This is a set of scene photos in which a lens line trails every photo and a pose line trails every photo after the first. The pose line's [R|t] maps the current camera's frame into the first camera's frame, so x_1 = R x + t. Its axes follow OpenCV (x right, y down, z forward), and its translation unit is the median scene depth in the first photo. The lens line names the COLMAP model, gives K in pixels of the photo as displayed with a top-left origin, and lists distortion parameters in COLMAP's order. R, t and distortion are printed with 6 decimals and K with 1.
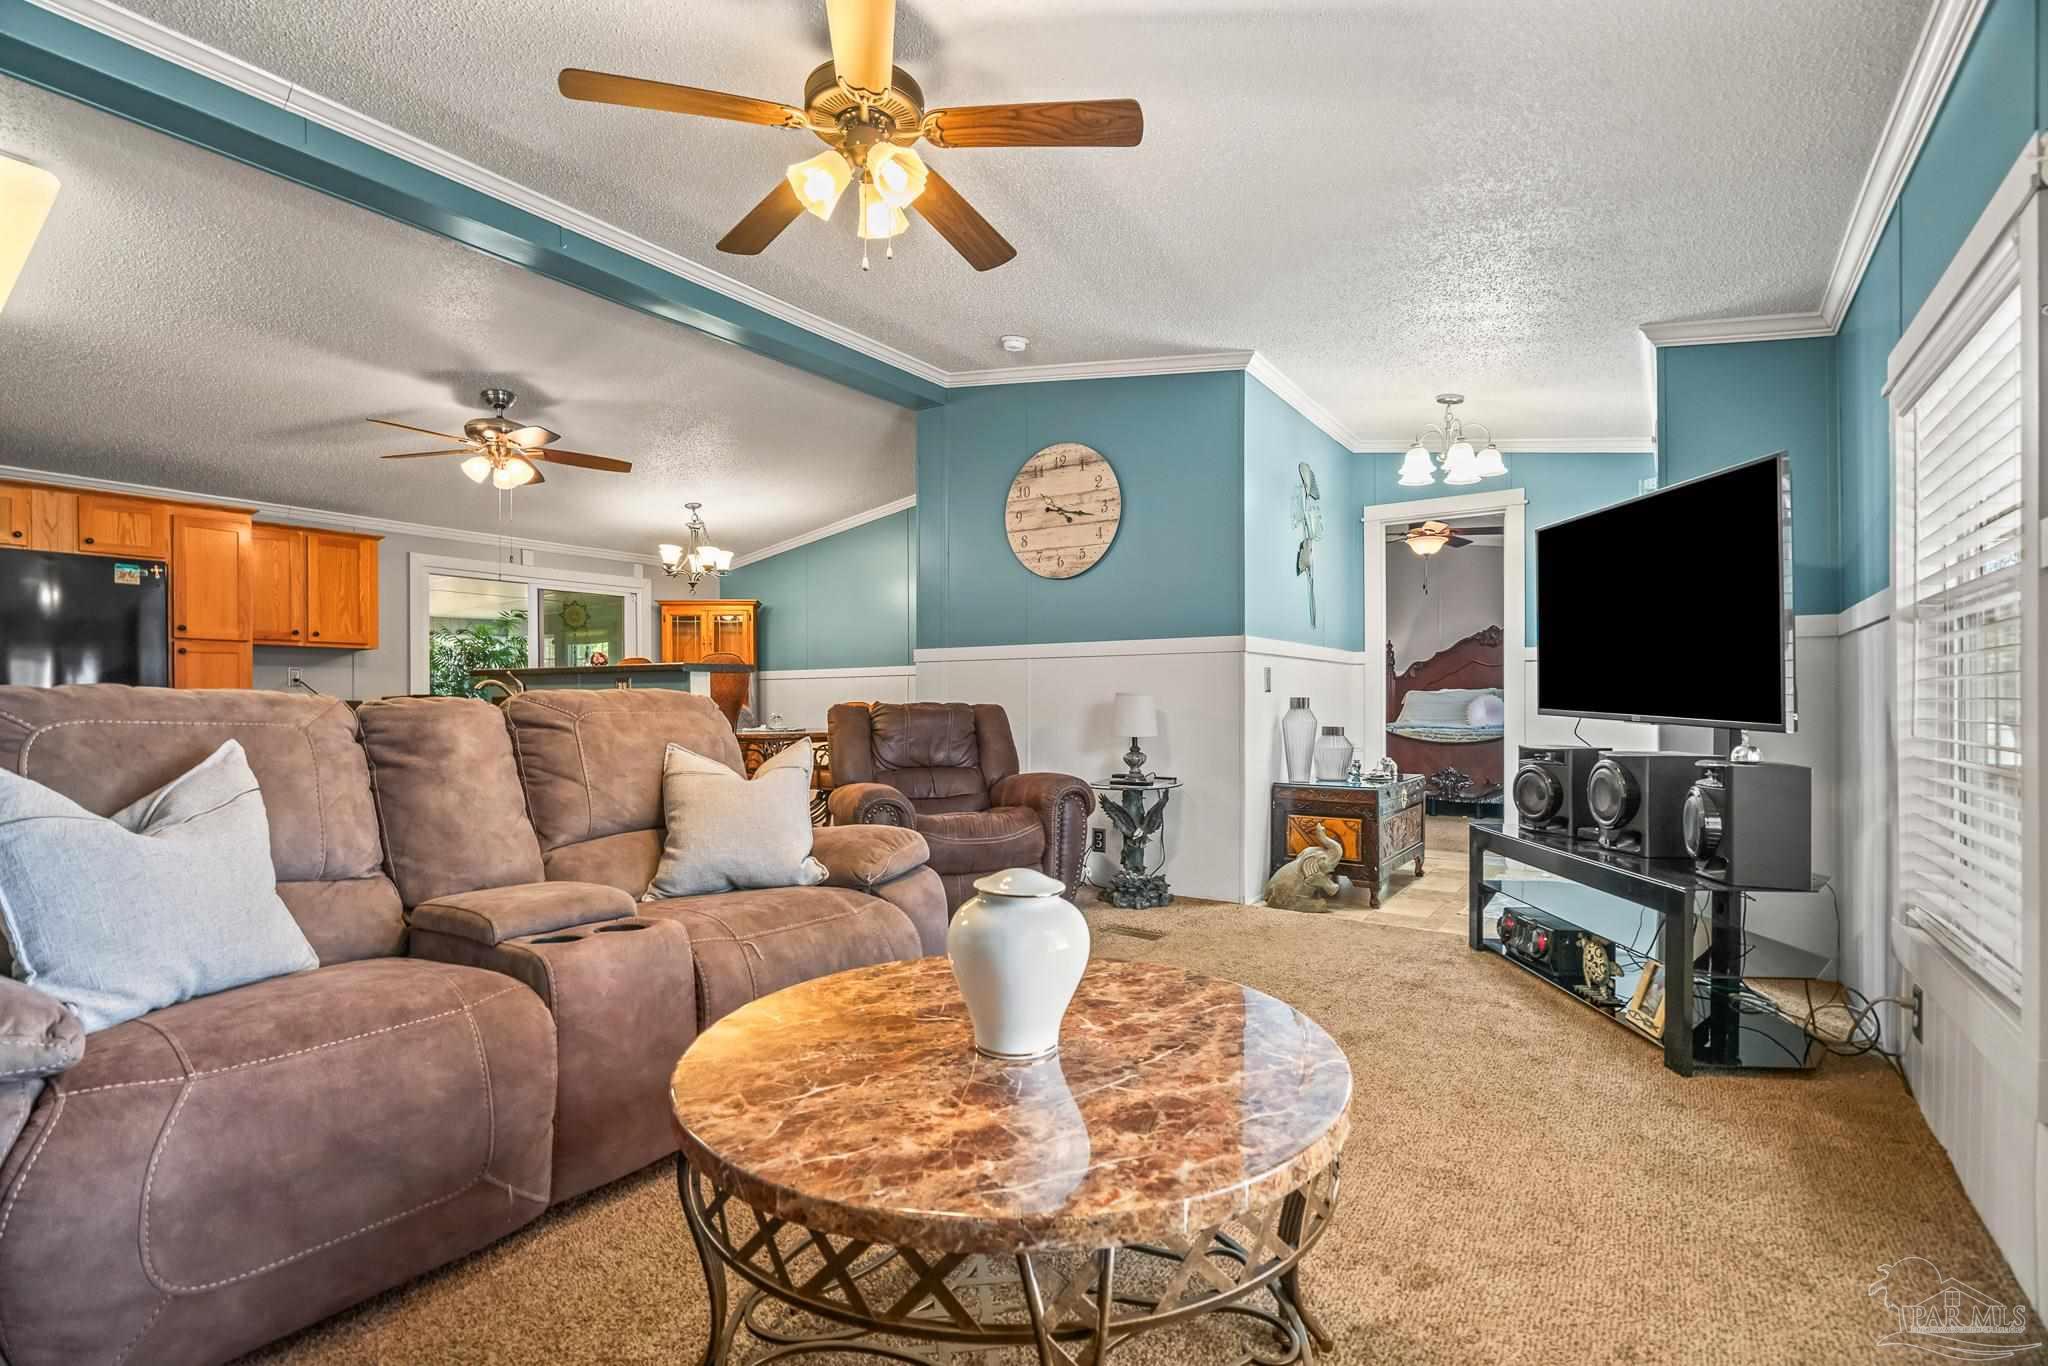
lens RADIAL K [[966.0, 0, 1035.1], [0, 966.0, 685.1], [0, 0, 1]] dist [-0.002968, 0.002411]
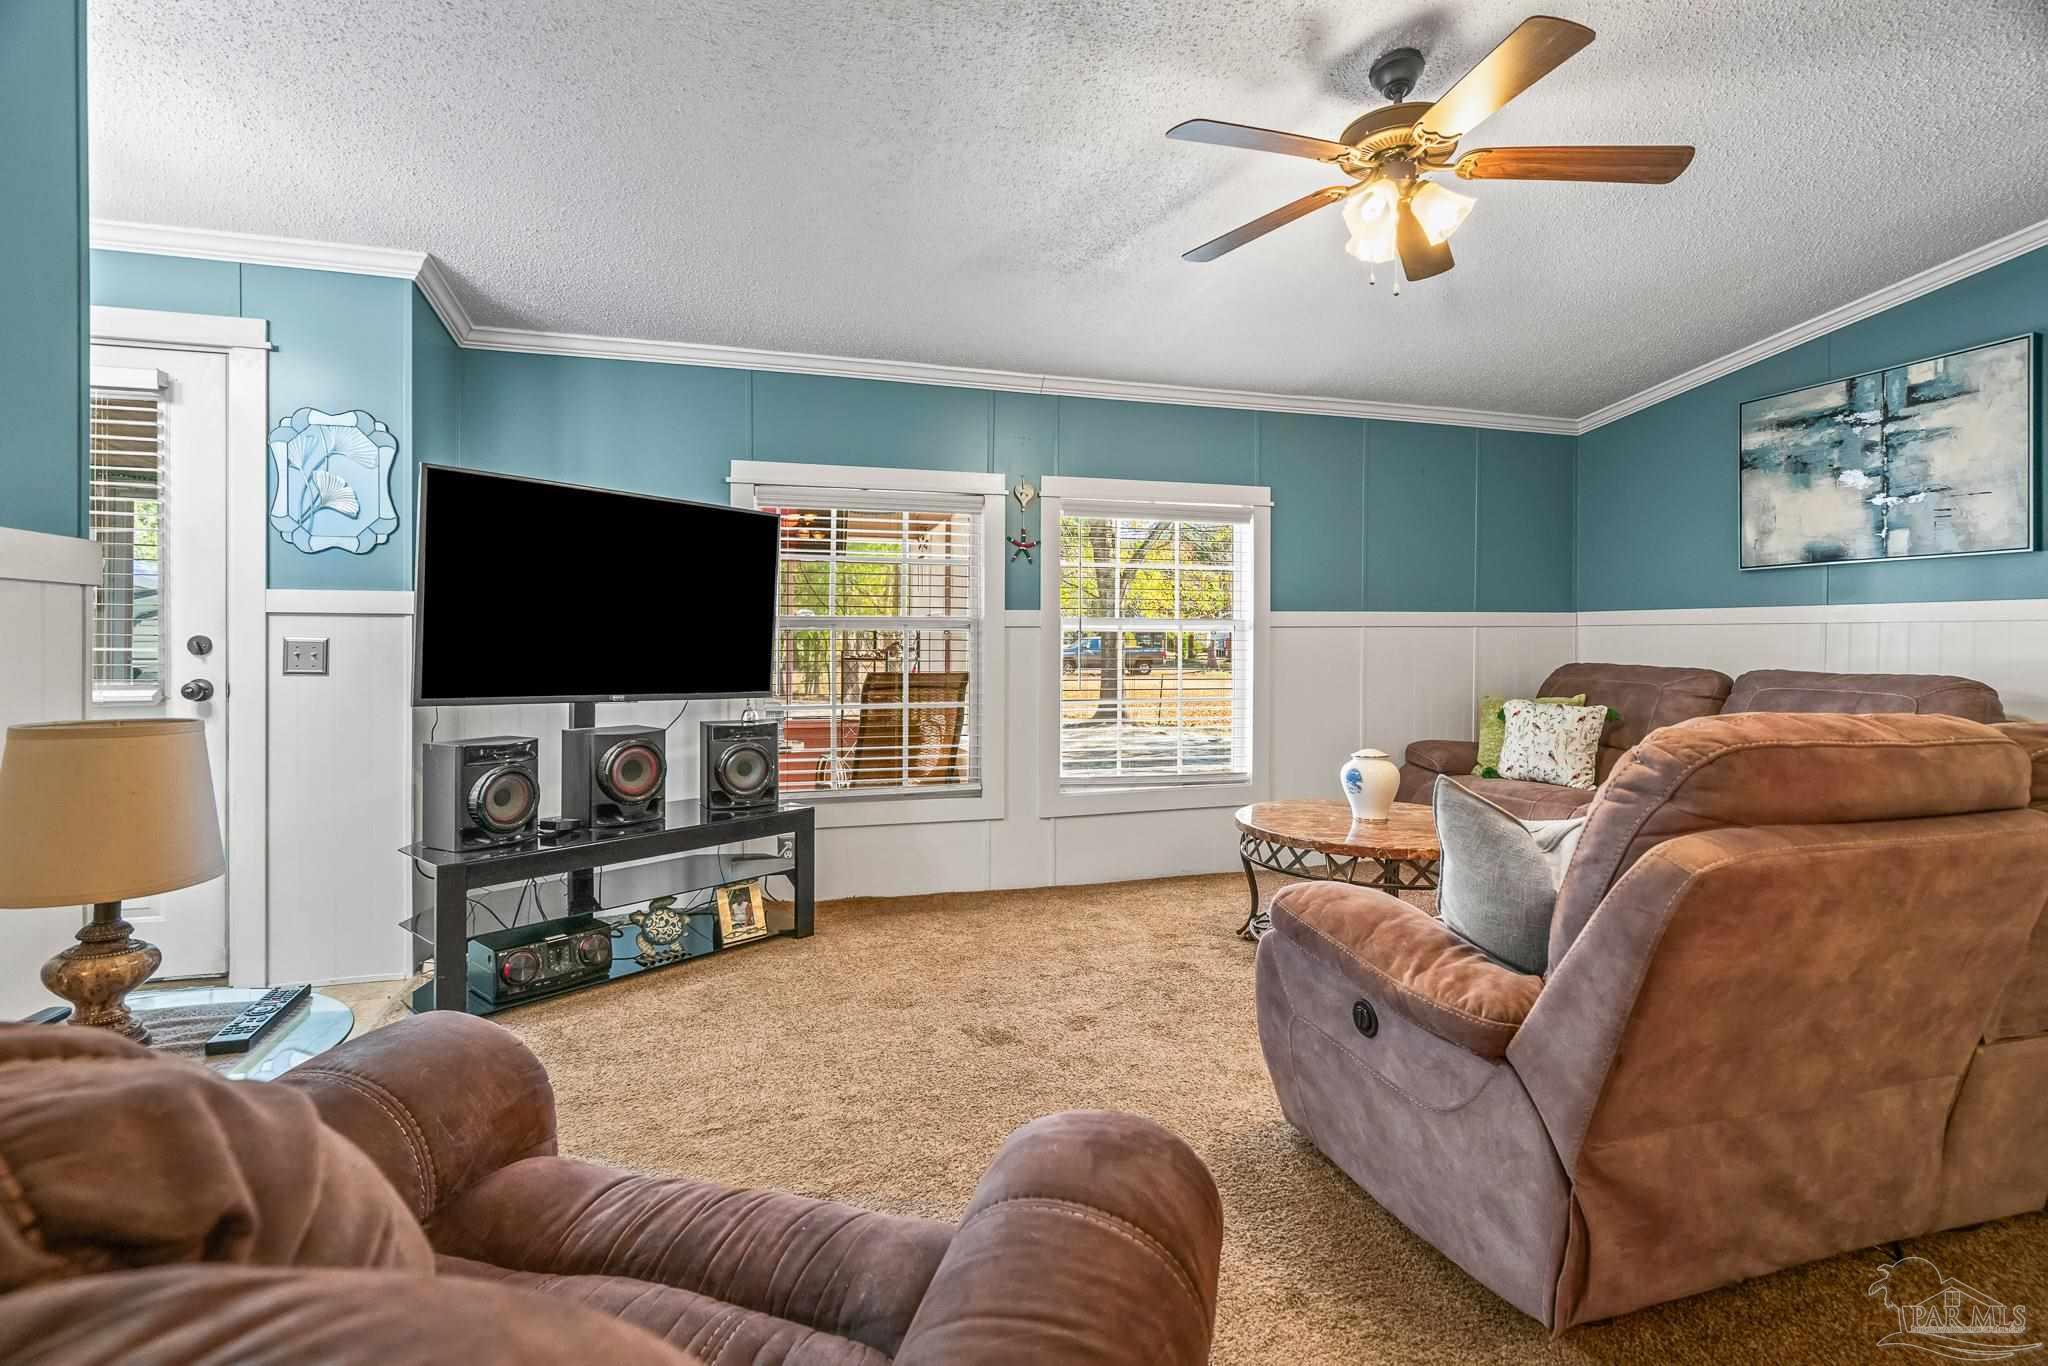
lens RADIAL K [[966.0, 0, 1003.3], [0, 966.0, 644.1], [0, 0, 1]] dist [-0.002968, 0.002411]
pose [[-0.768192, 0.000754, 0.640219, -0.236548], [-0.007197, 0.999926, -0.009814, -0.011814], [-0.640179, -0.012147, -0.768130, 0.962015]]
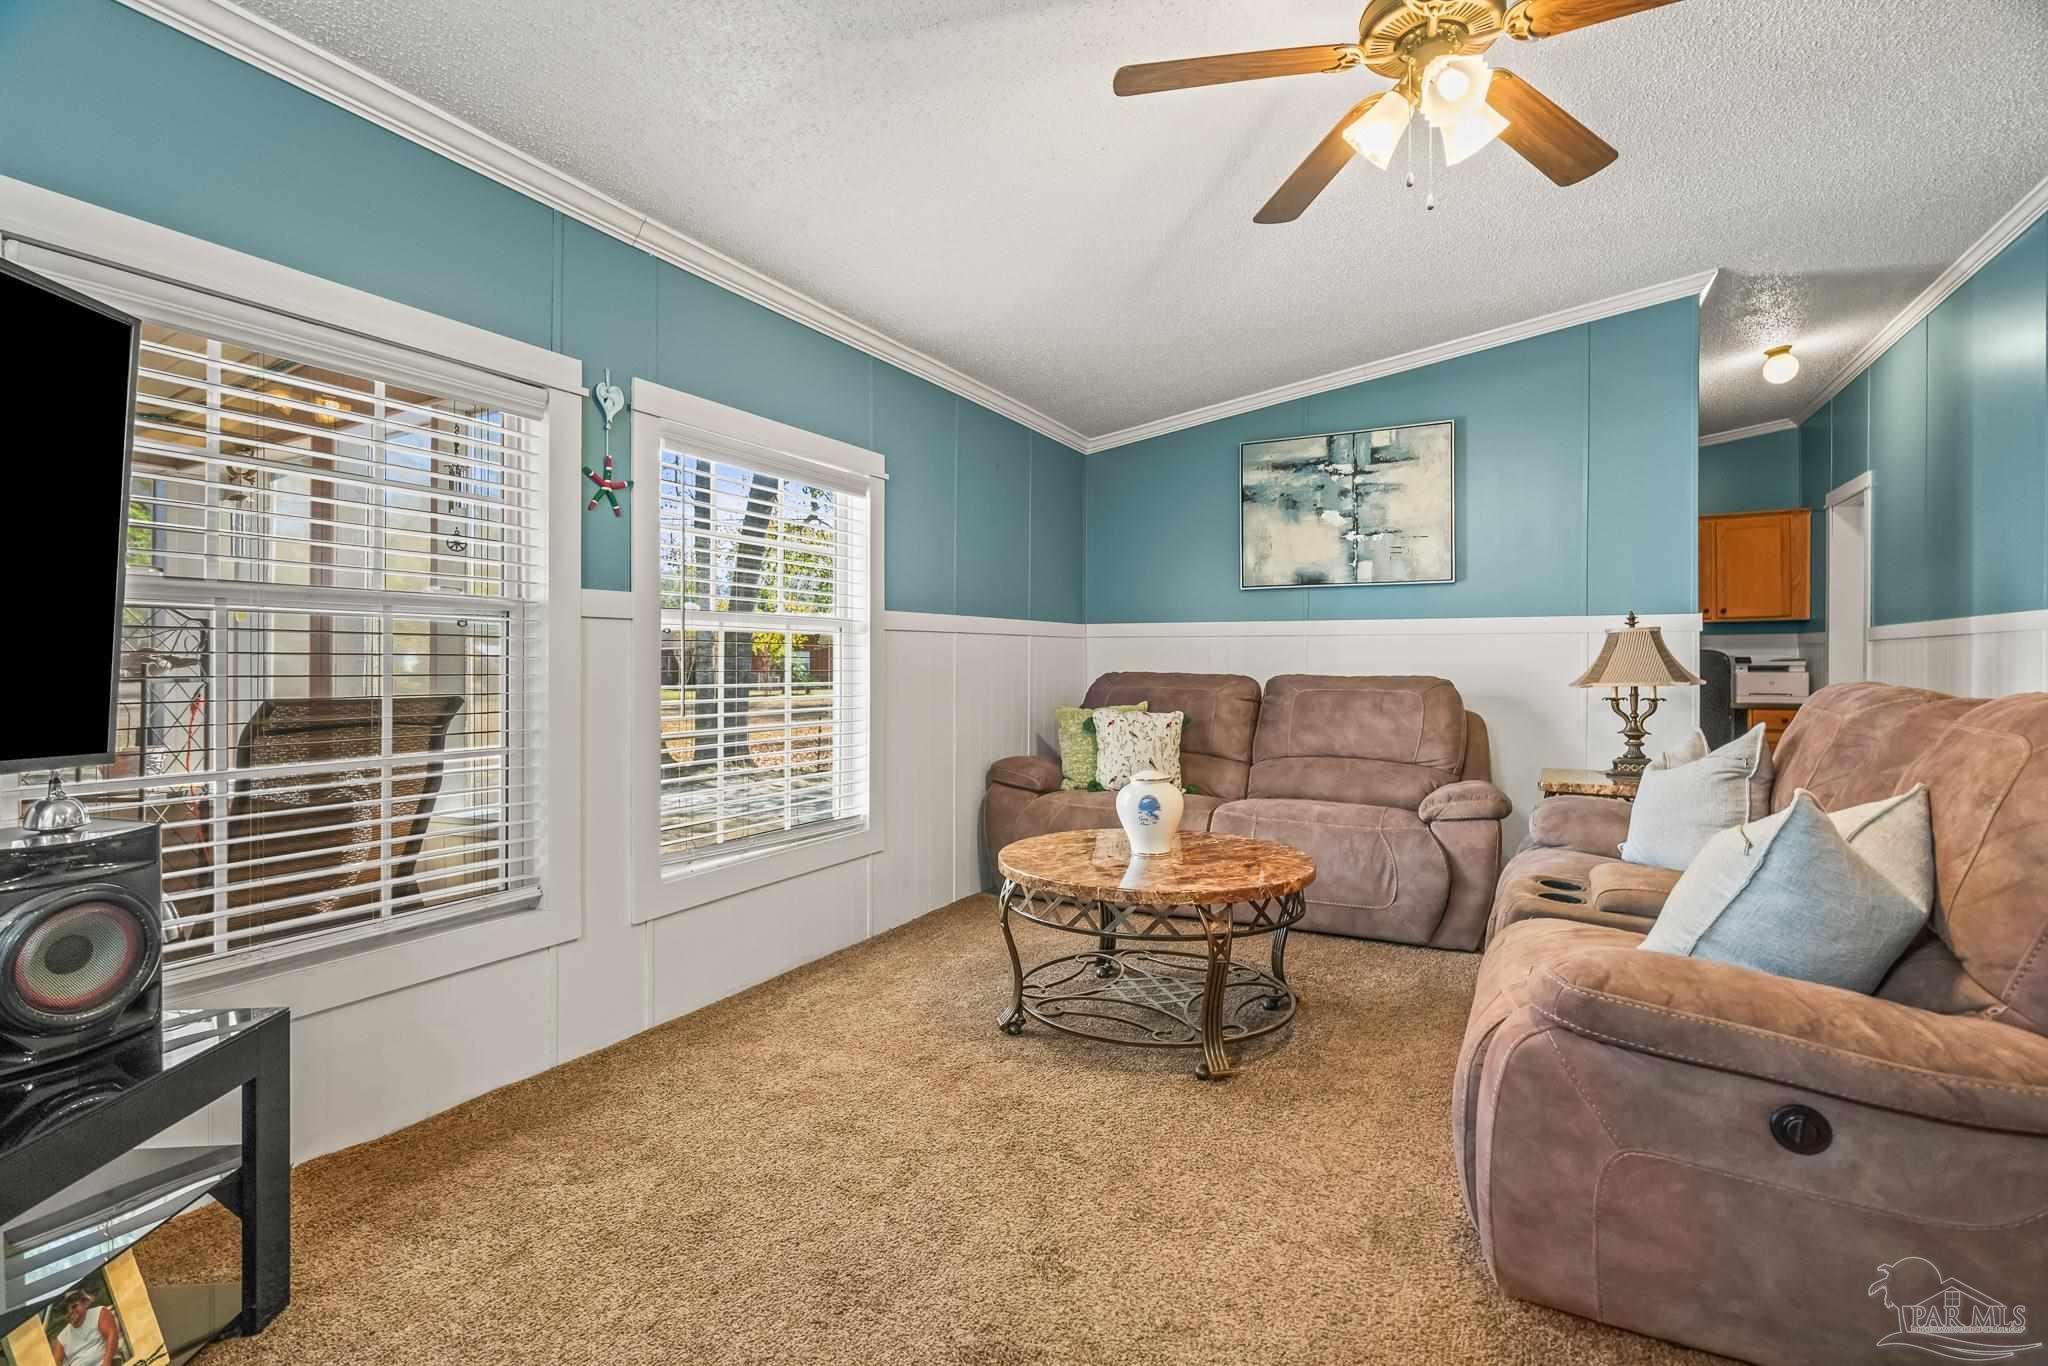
lens RADIAL K [[966.0, 0, 1045.5], [0, 966.0, 666.4], [0, 0, 1]] dist [-0.002968, 0.002411]
pose [[-0.993051, 0.004258, -0.117605, 0.121862], [0.005530, 0.999930, -0.010489, -0.002706], [0.117552, -0.011067, -0.993005, 0.839991]]
